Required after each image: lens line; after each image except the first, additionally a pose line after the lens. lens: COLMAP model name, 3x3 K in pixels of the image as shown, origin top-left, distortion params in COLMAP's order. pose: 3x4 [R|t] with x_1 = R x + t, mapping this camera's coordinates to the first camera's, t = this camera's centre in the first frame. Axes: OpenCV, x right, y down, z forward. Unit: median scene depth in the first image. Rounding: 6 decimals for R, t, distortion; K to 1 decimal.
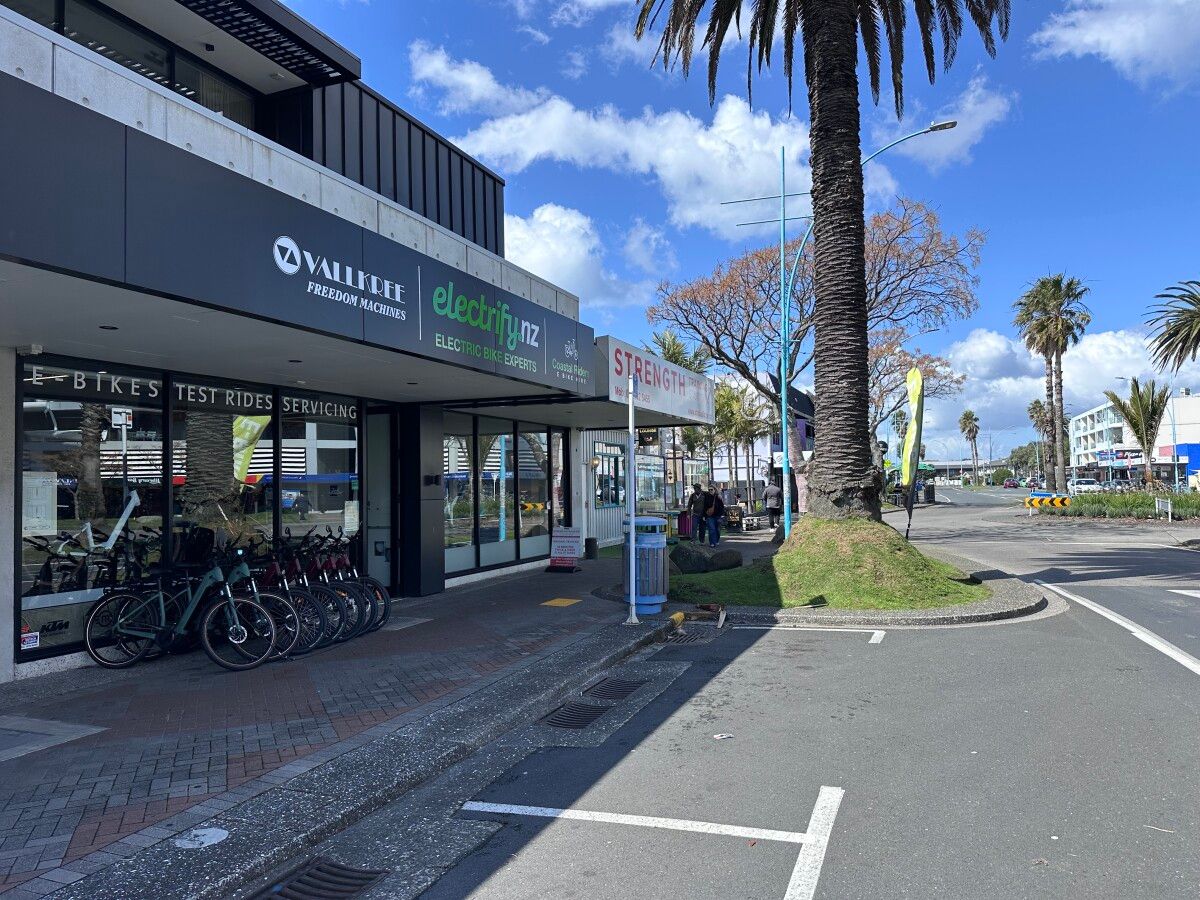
lens RADIAL K [[831.3, 0, 600.4], [0, 831.3, 450.2], [0, 0, 1]] dist [0.040298, -0.045007]
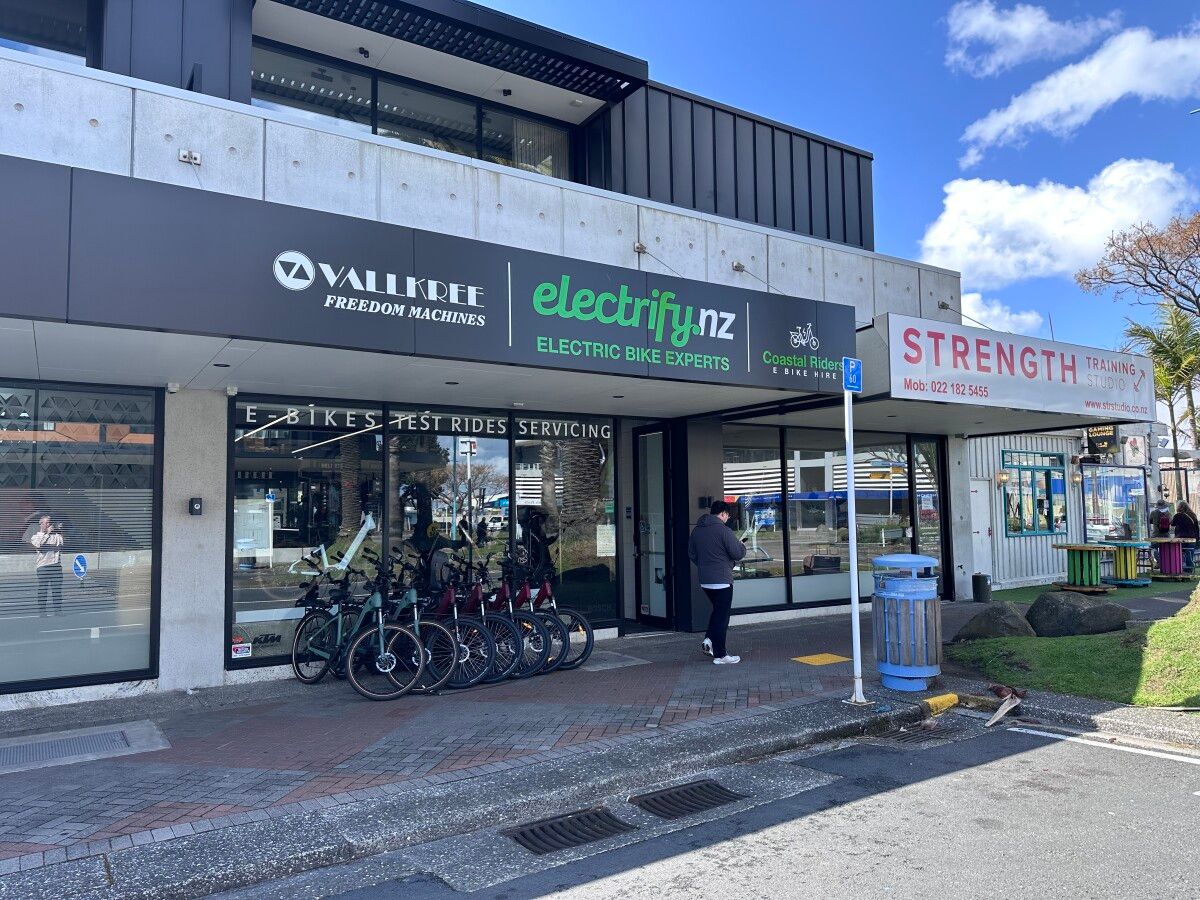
lens RADIAL K [[831.3, 0, 608.3], [0, 831.3, 455.0], [0, 0, 1]] dist [0.040298, -0.045007]
pose [[0.823763, -0.034760, -0.565867, 0.316230], [0.026056, 0.999385, -0.023459, 0.004187], [0.566335, 0.004580, 0.824163, 0.302380]]
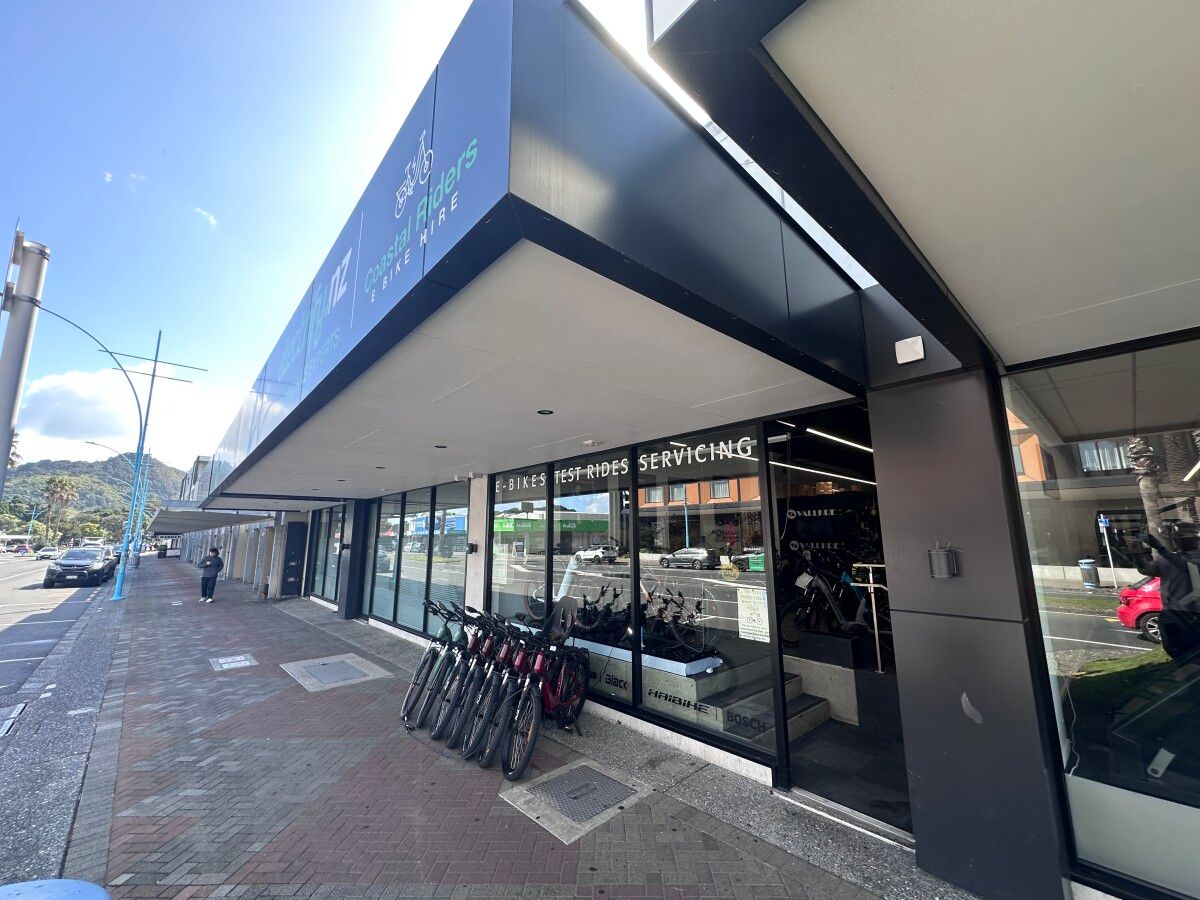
lens RADIAL K [[479.6, 0, 601.8], [0, 479.6, 455.0], [0, 0, 1]] dist [-0.002882, 0.001021]
pose [[-0.432585, -0.132873, -0.891748, 0.099299], [0.053092, 0.983610, -0.172315, 0.023635], [0.900029, -0.121885, -0.418440, 1.408976]]
